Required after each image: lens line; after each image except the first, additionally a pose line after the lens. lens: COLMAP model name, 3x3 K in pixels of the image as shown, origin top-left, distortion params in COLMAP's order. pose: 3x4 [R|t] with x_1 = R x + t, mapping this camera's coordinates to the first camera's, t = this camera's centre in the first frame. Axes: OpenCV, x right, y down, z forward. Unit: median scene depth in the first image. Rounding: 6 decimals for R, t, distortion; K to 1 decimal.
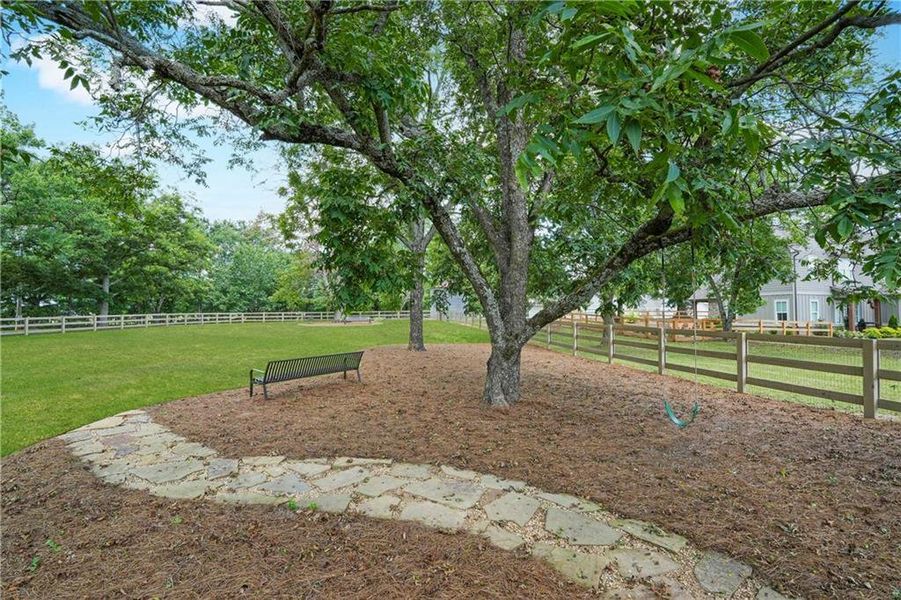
lens RADIAL K [[392.3, 0, 450.5], [0, 392.3, 300.0], [0, 0, 1]] dist [-0.000011, 0.004605]
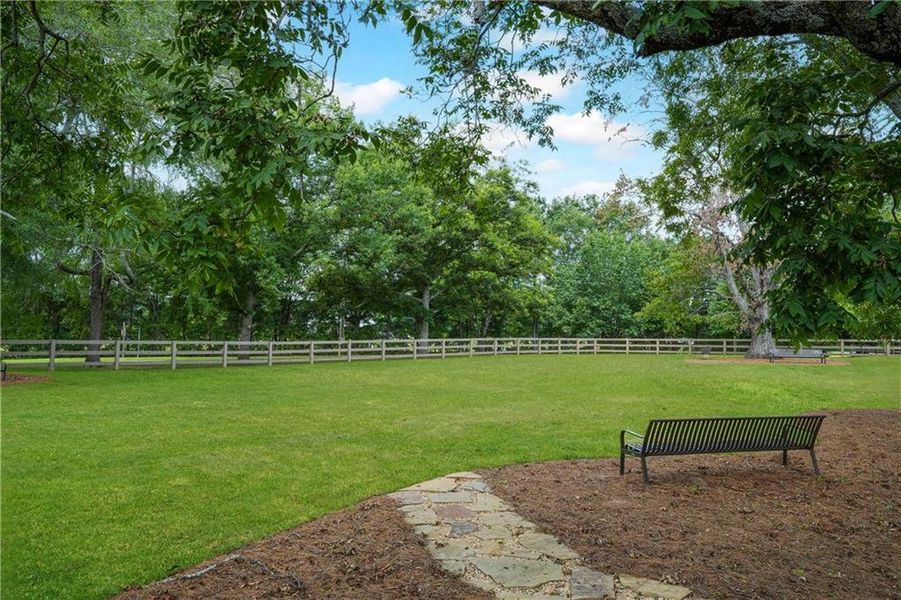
lens RADIAL K [[638.5, 0, 450.8], [0, 638.5, 305.4], [0, 0, 1]] dist [0.077214, 0.005149]
pose [[0.840122, -0.014435, -0.542205, -0.170571], [0.002091, 0.999725, -0.023375, 0.002948], [0.542393, 0.018504, 0.839921, -0.006320]]
